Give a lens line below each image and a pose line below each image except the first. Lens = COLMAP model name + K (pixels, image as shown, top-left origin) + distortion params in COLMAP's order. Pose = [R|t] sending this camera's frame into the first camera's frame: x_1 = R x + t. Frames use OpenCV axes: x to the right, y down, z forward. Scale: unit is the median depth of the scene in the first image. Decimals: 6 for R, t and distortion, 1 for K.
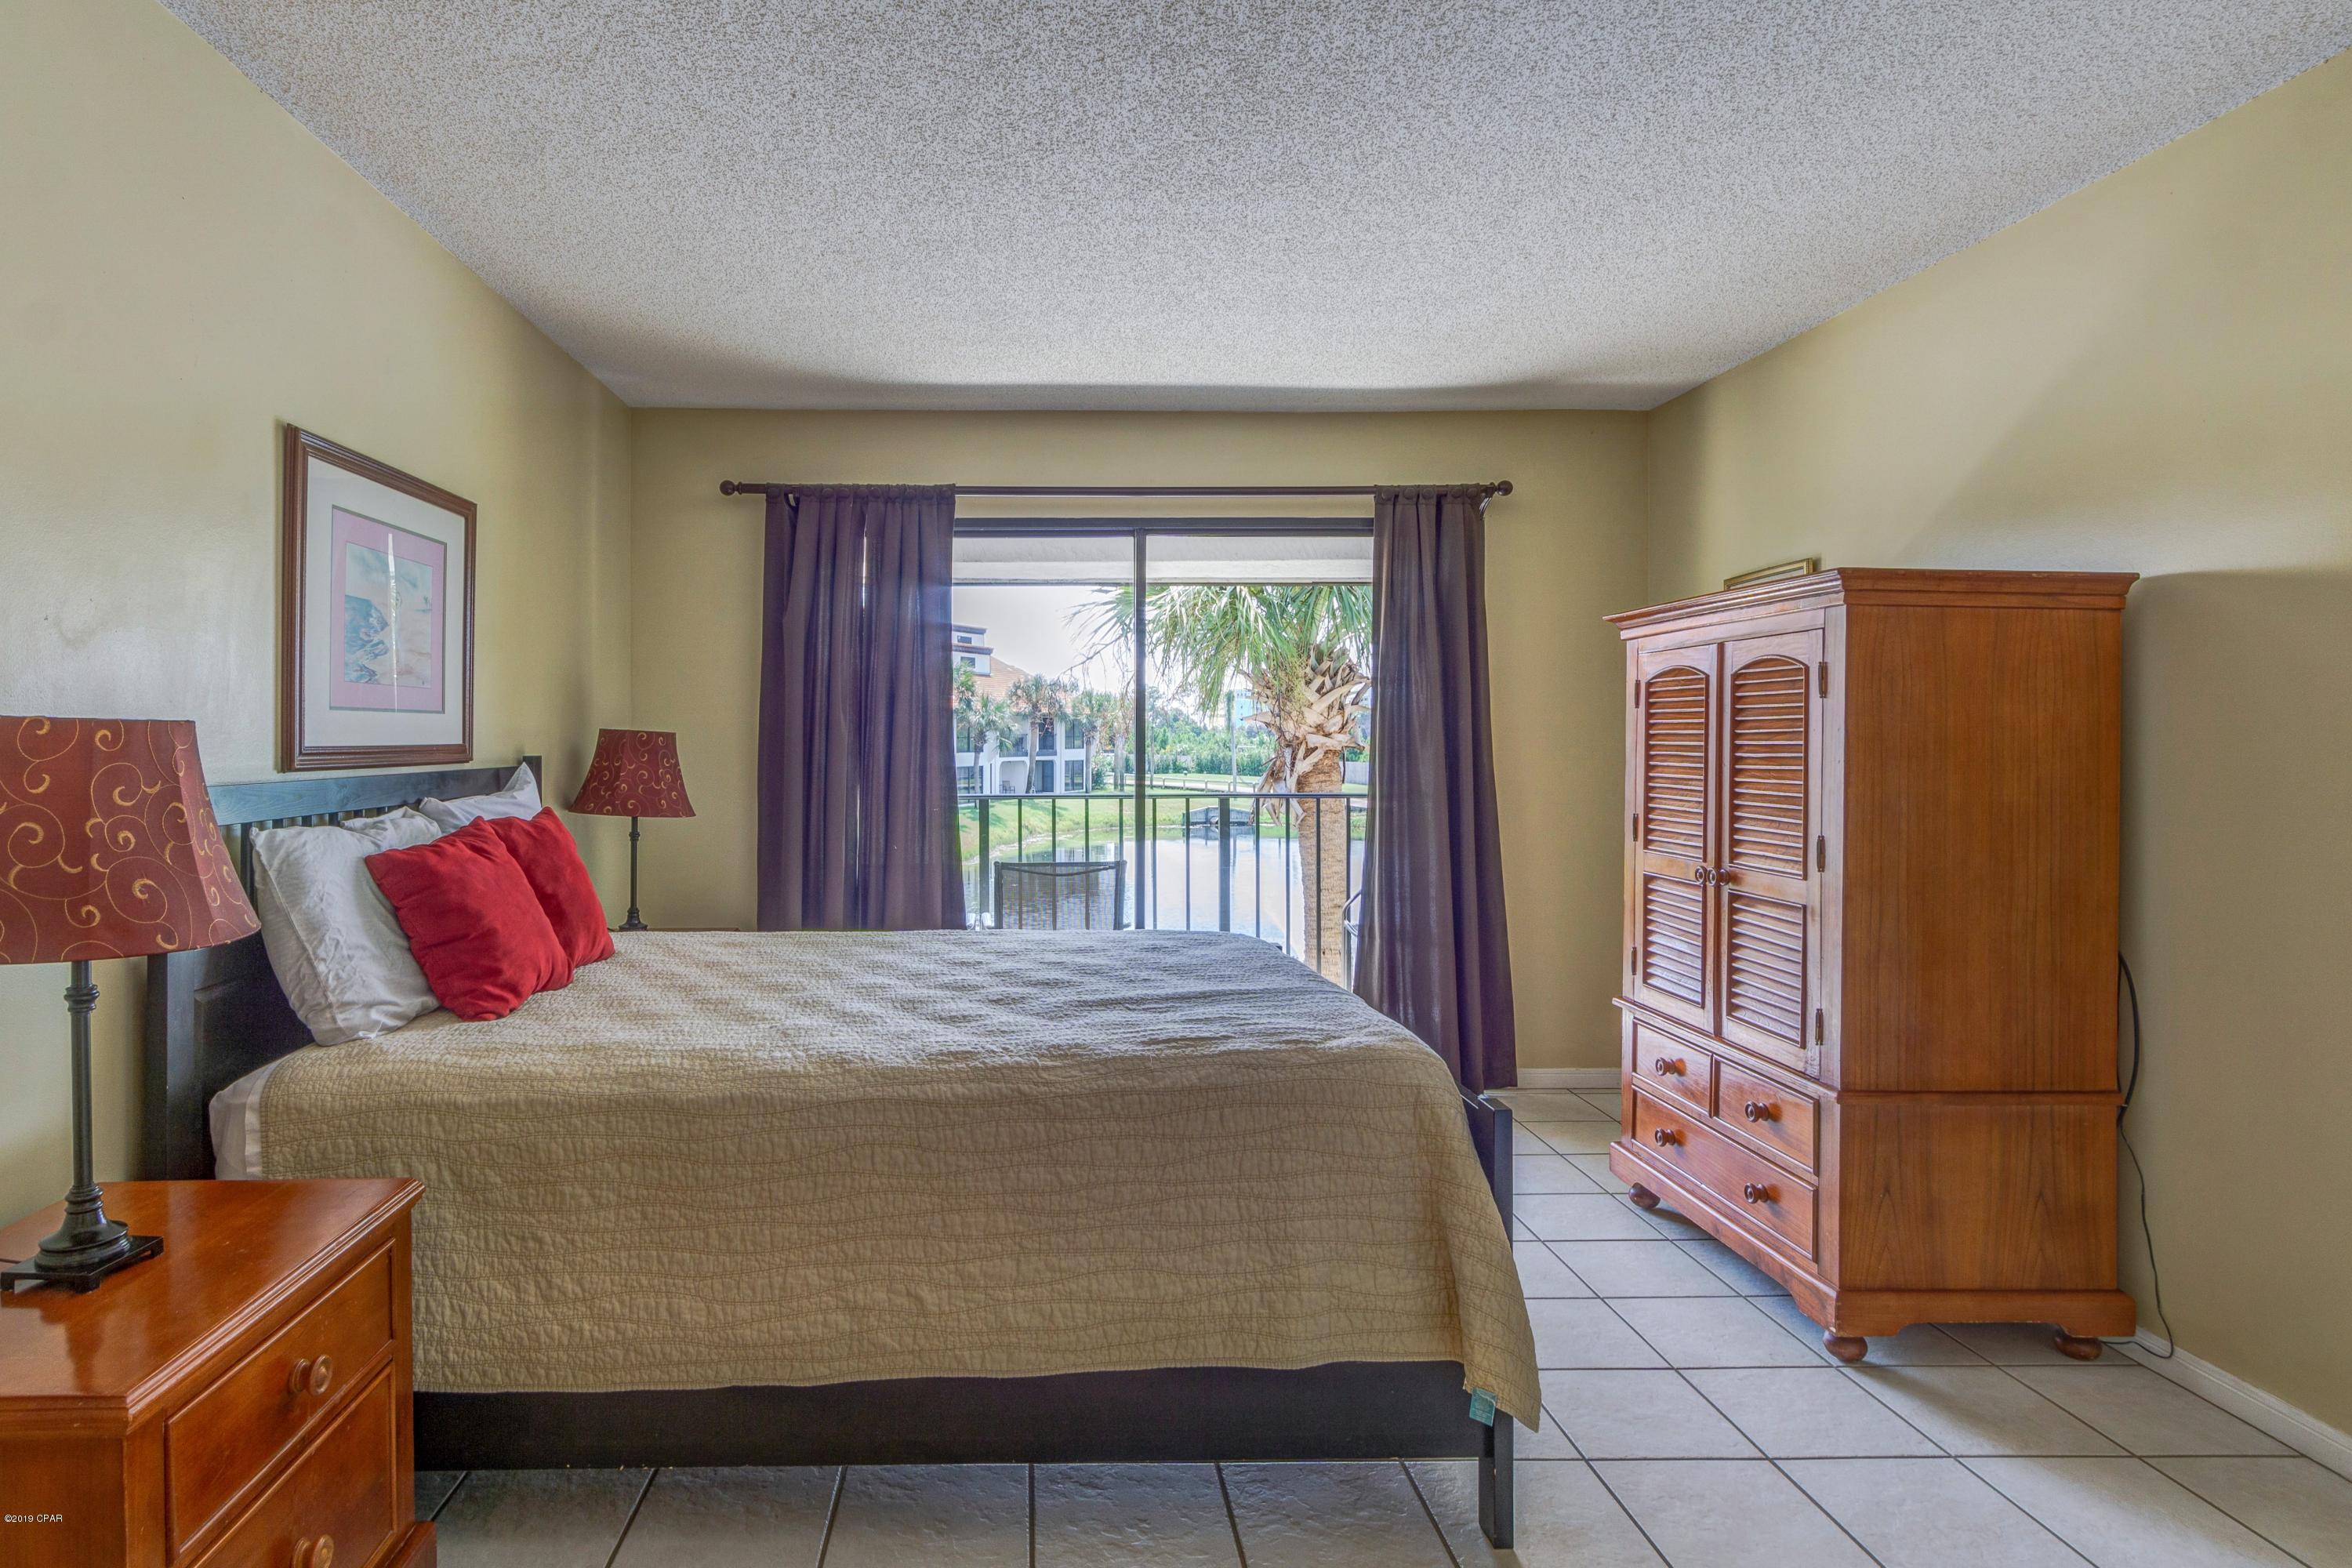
lens RADIAL K [[1248.6, 0, 1039.4], [0, 1248.6, 738.9], [0, 0, 1]] dist [0.011362, -0.003353]
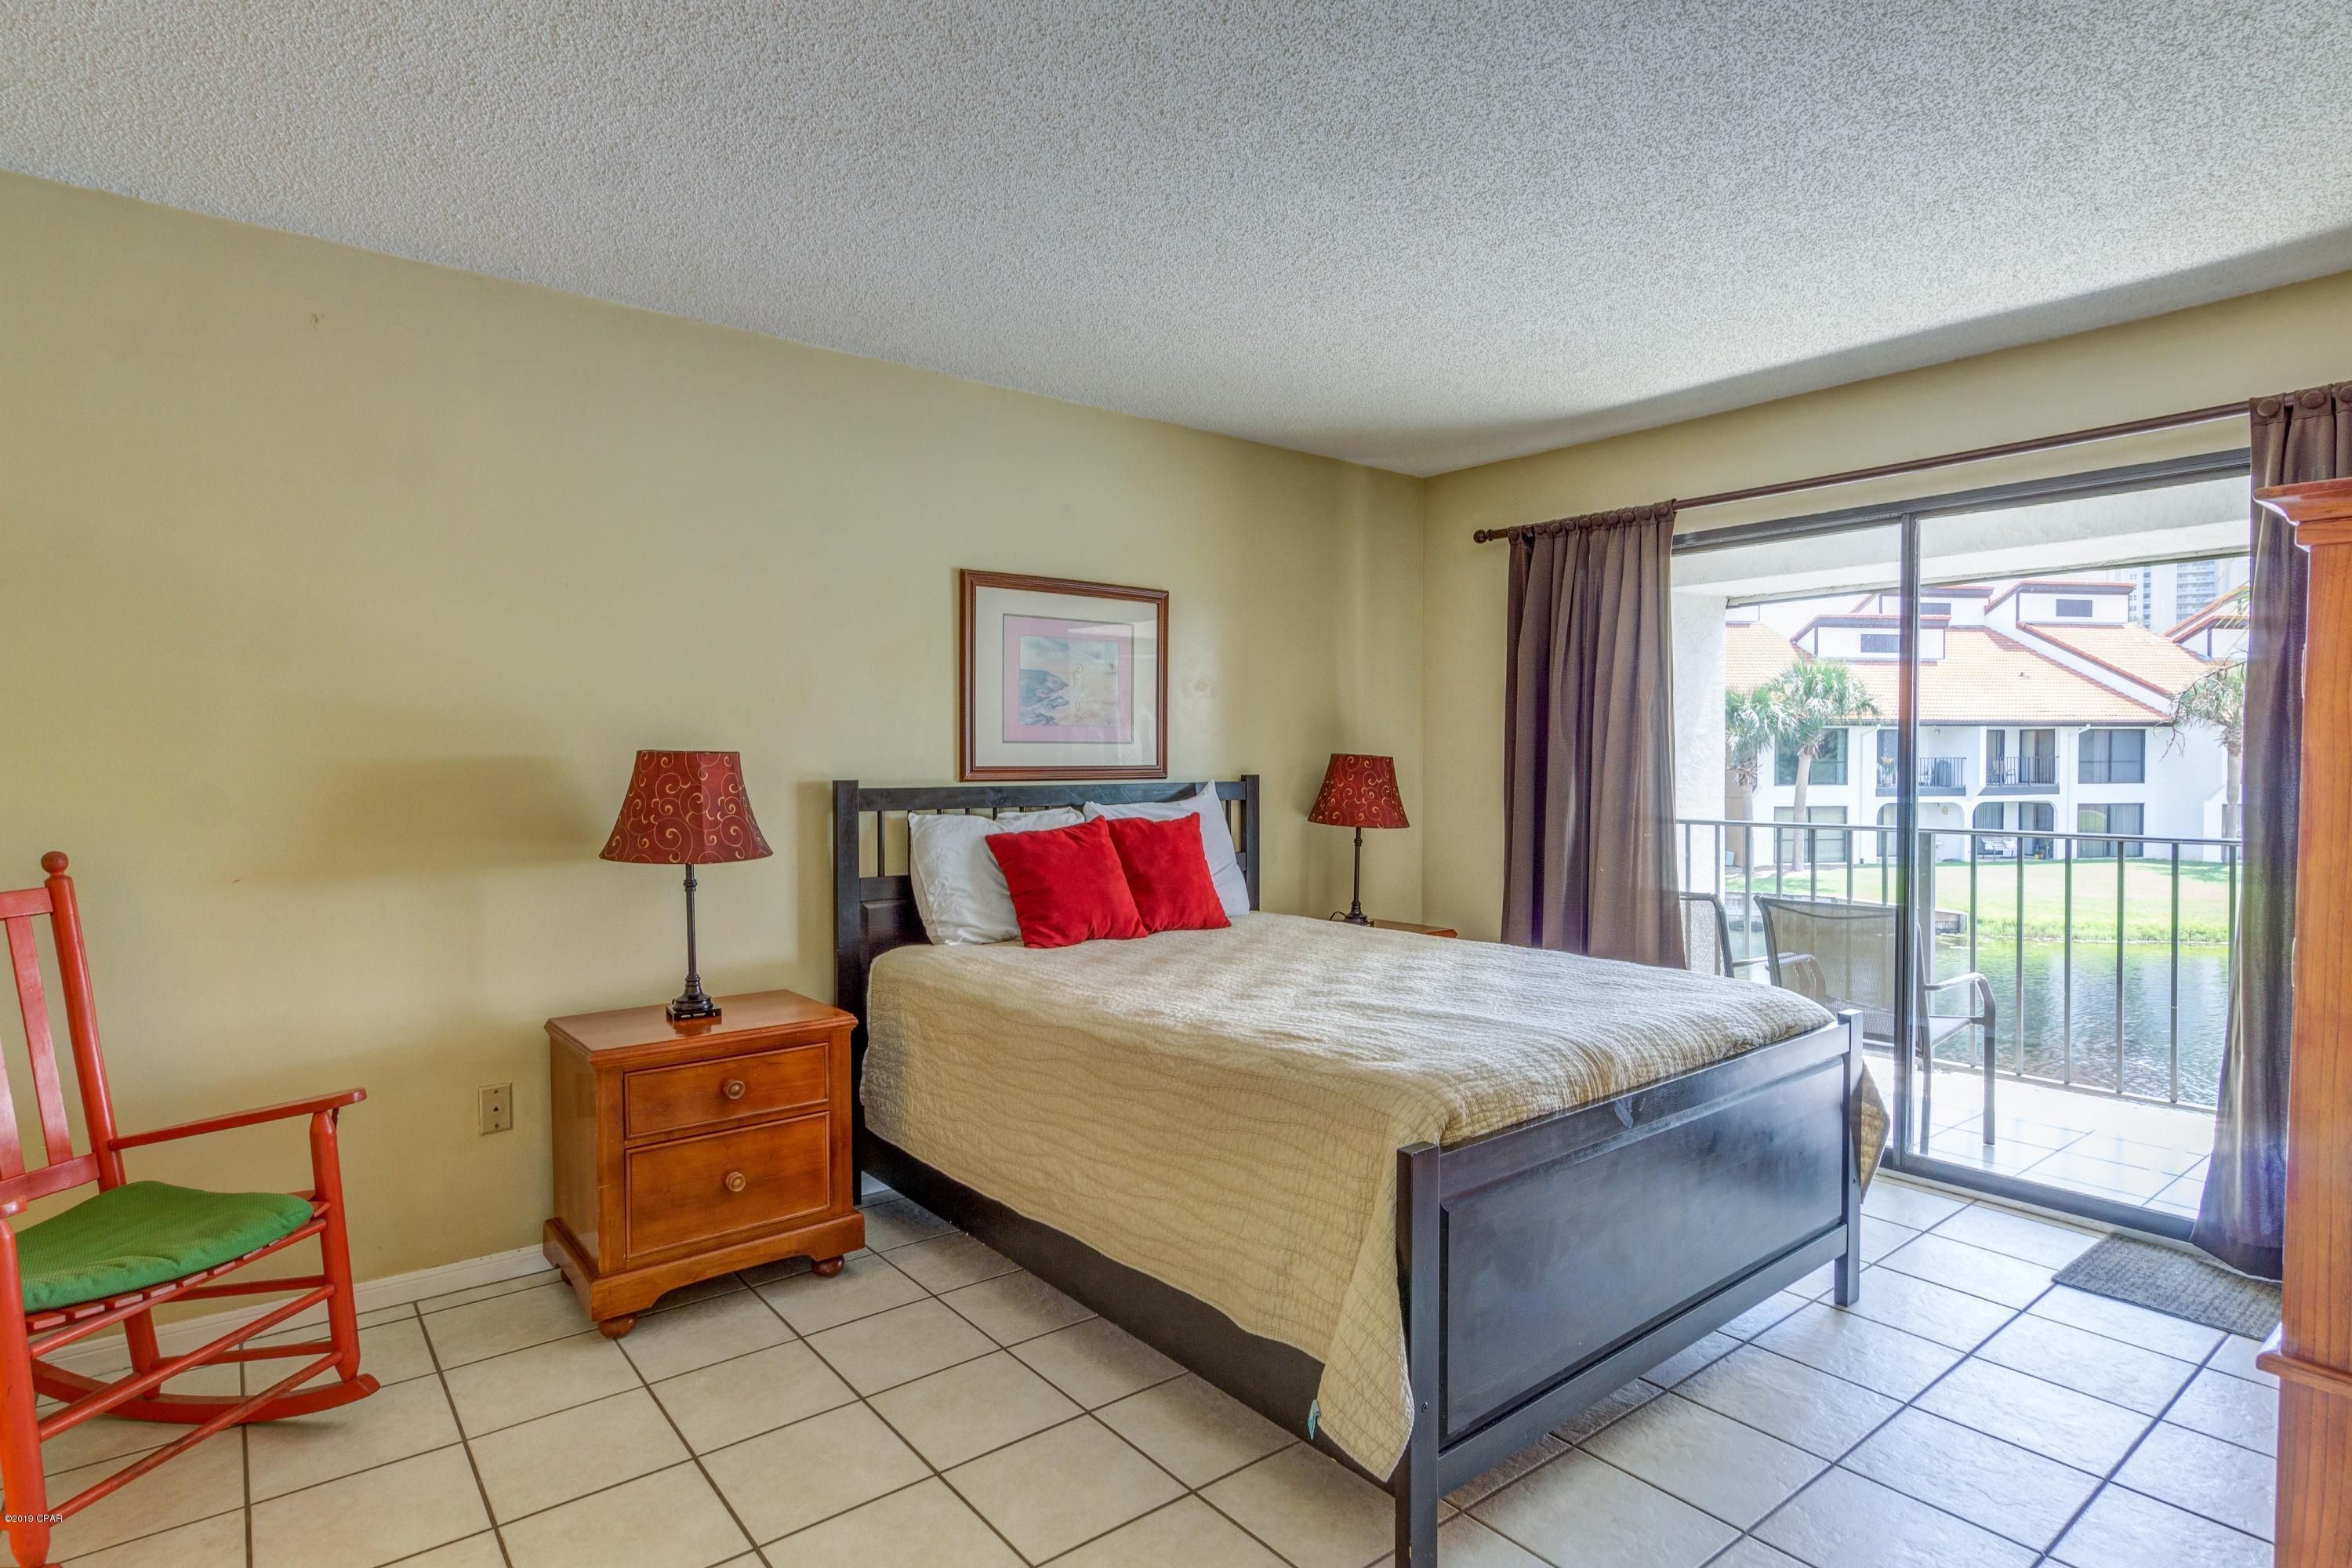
lens RADIAL K [[1248.6, 0, 1181.6], [0, 1248.6, 765.4], [0, 0, 1]] dist [0.011362, -0.003353]
pose [[0.612742, 0.009334, -0.790228, 0.463265], [-0.005957, 0.999956, 0.007192, -0.004491], [0.790261, 0.000300, 0.612771, 0.117148]]
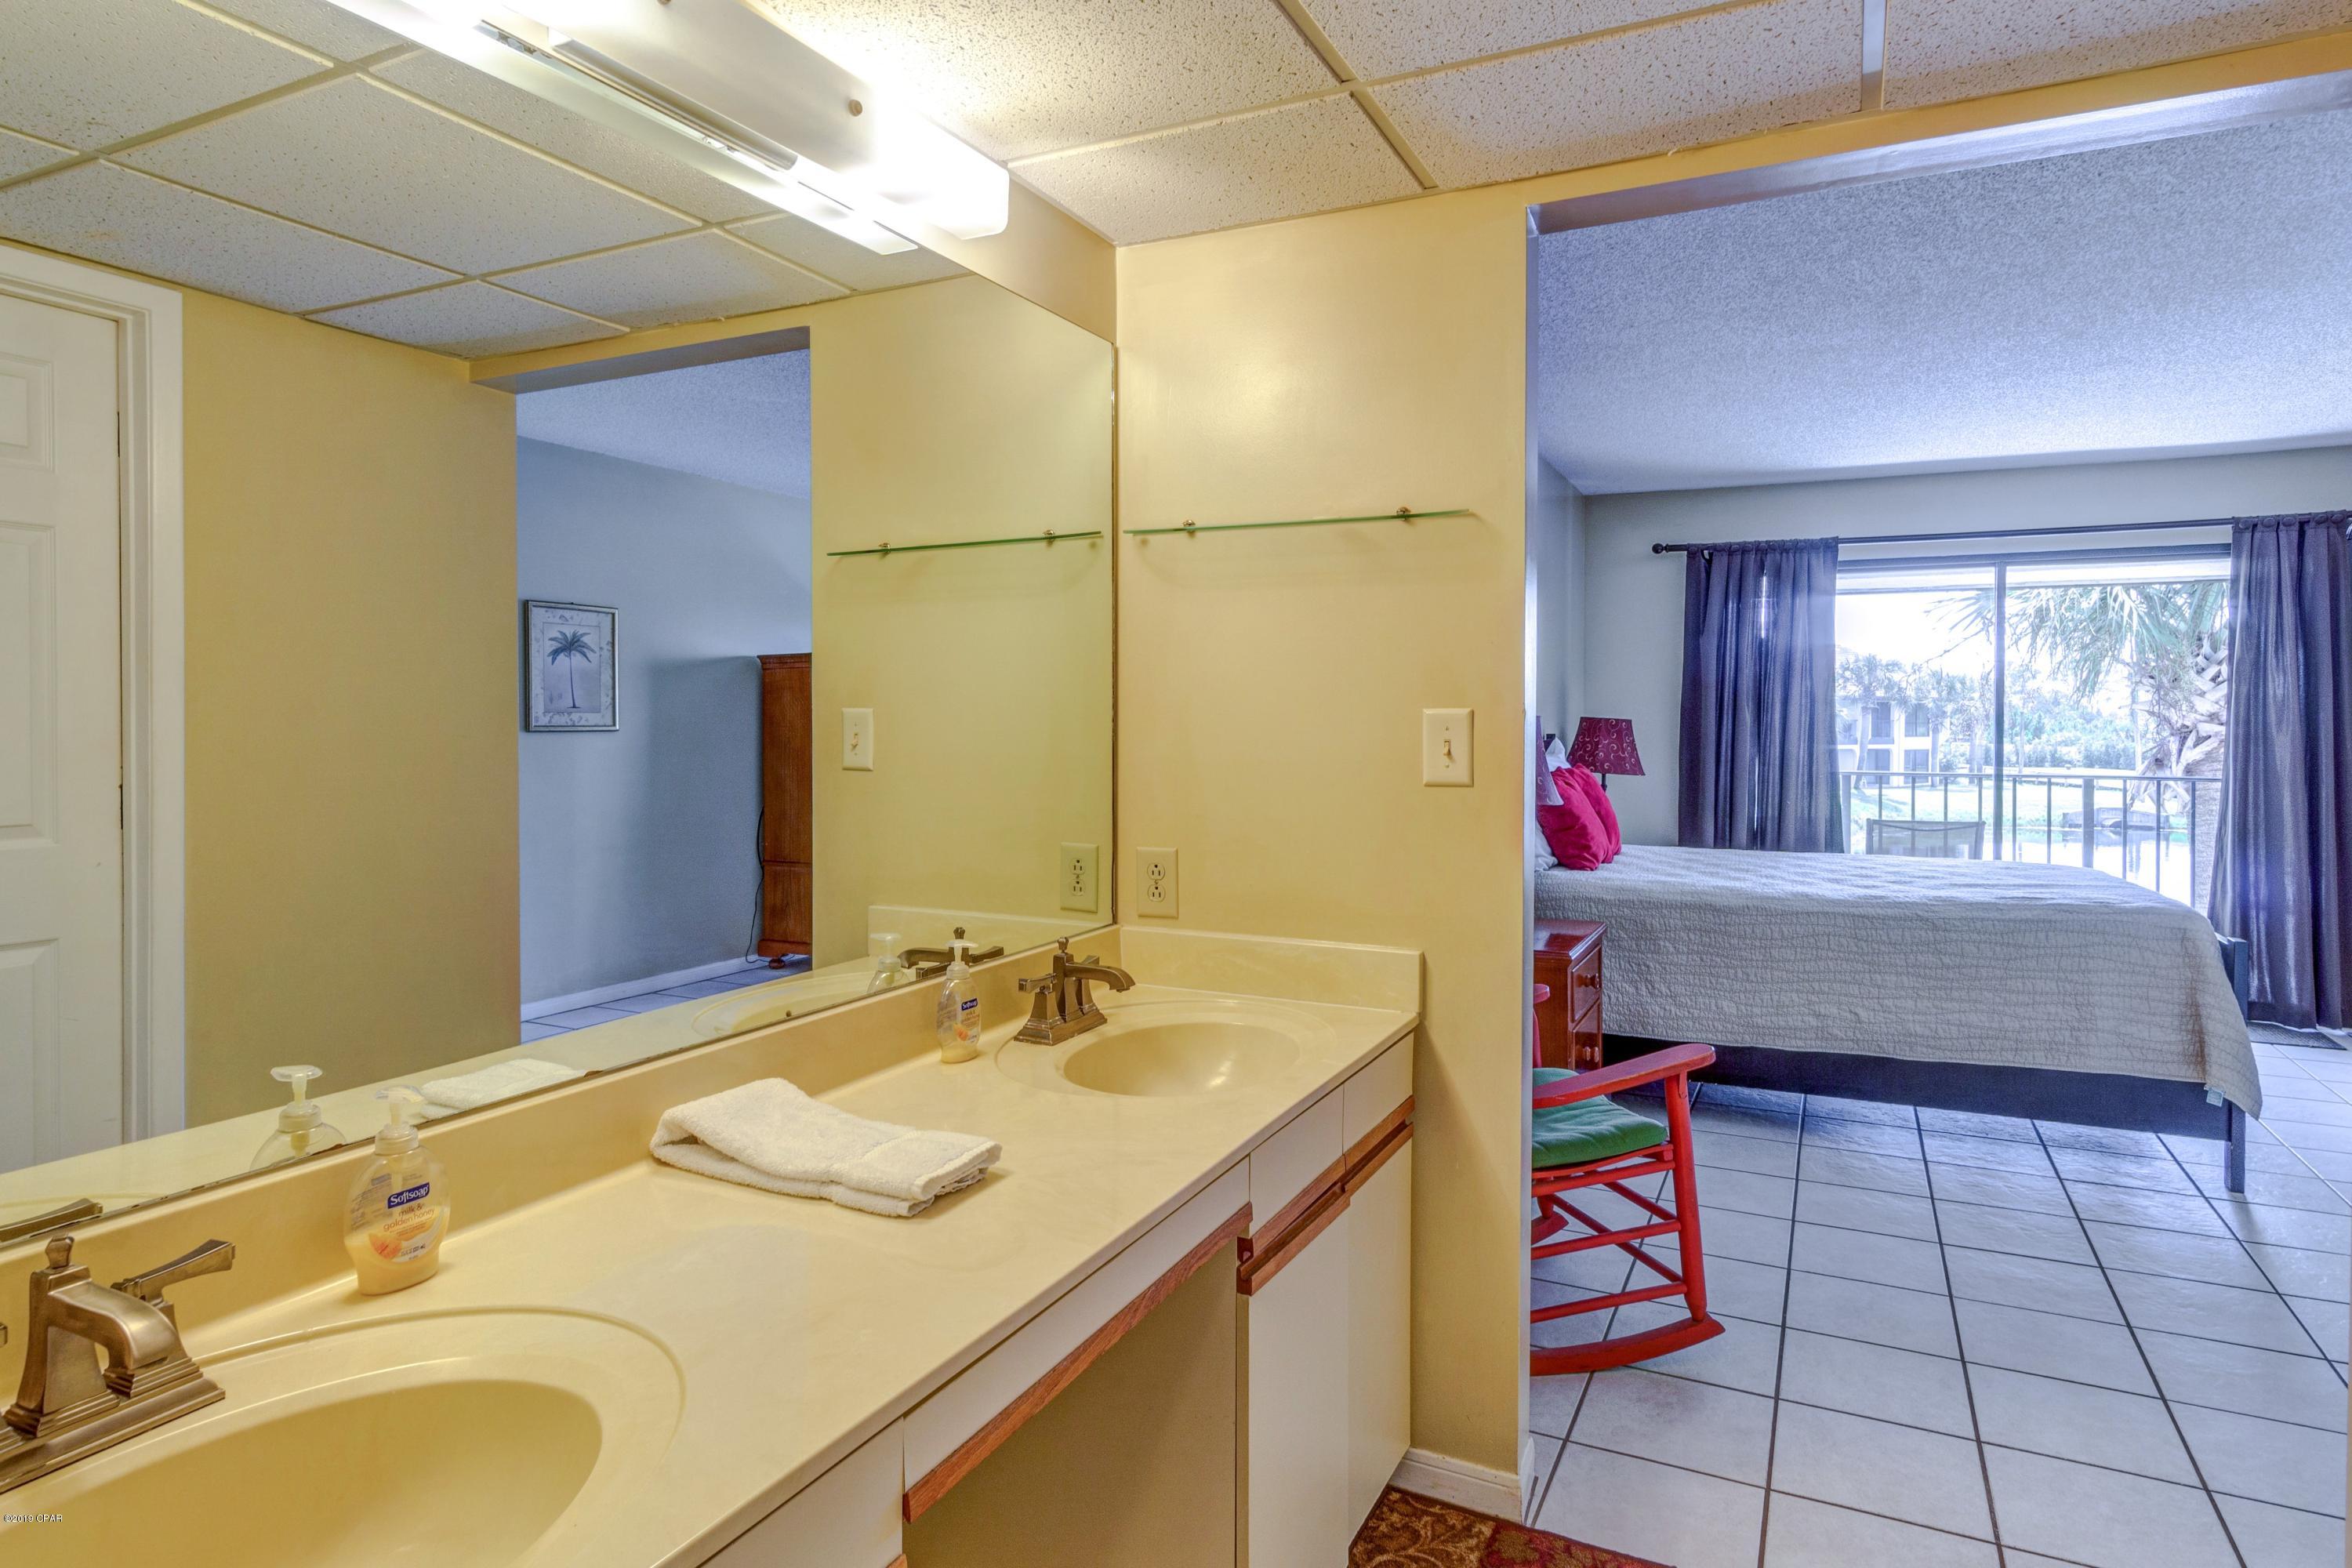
lens RADIAL K [[1248.6, 0, 1203.3], [0, 1248.6, 728.2], [0, 0, 1]] dist [0.011362, -0.003353]
pose [[0.883054, 0.008823, -0.469188, -0.036337], [-0.006780, 0.999959, 0.006042, -0.000025], [0.469222, -0.002154, 0.883077, -0.517646]]
